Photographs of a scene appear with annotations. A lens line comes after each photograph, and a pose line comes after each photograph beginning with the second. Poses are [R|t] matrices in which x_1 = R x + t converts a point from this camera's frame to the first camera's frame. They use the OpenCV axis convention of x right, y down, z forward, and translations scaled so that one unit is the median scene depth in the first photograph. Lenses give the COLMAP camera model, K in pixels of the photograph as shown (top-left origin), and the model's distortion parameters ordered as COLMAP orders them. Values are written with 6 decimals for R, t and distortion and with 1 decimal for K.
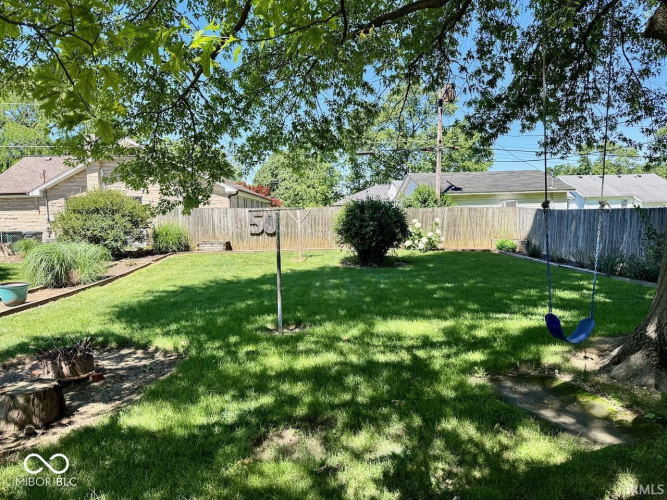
lens RADIAL K [[463.7, 0, 333.5], [0, 463.7, 250.0], [0, 0, 1]] dist [0.066834, -0.100892]
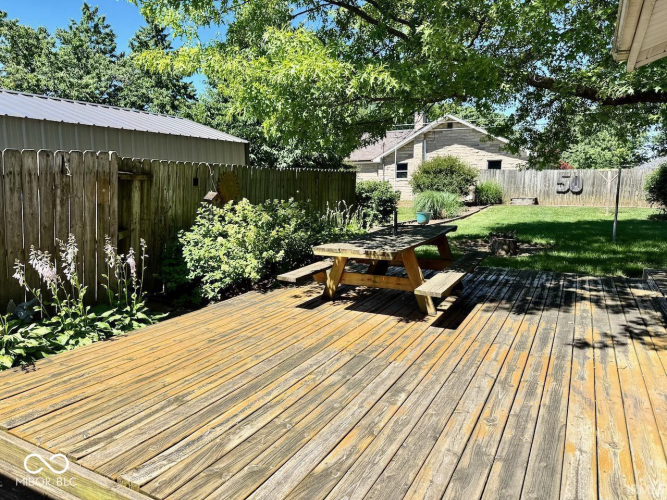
lens RADIAL K [[463.7, 0, 333.5], [0, 463.7, 250.0], [0, 0, 1]] dist [0.066834, -0.100892]
pose [[0.851174, 0.090070, -0.517098, -0.033585], [-0.052694, 0.994853, 0.086550, 0.038590], [0.522232, -0.046421, 0.851539, -0.307319]]
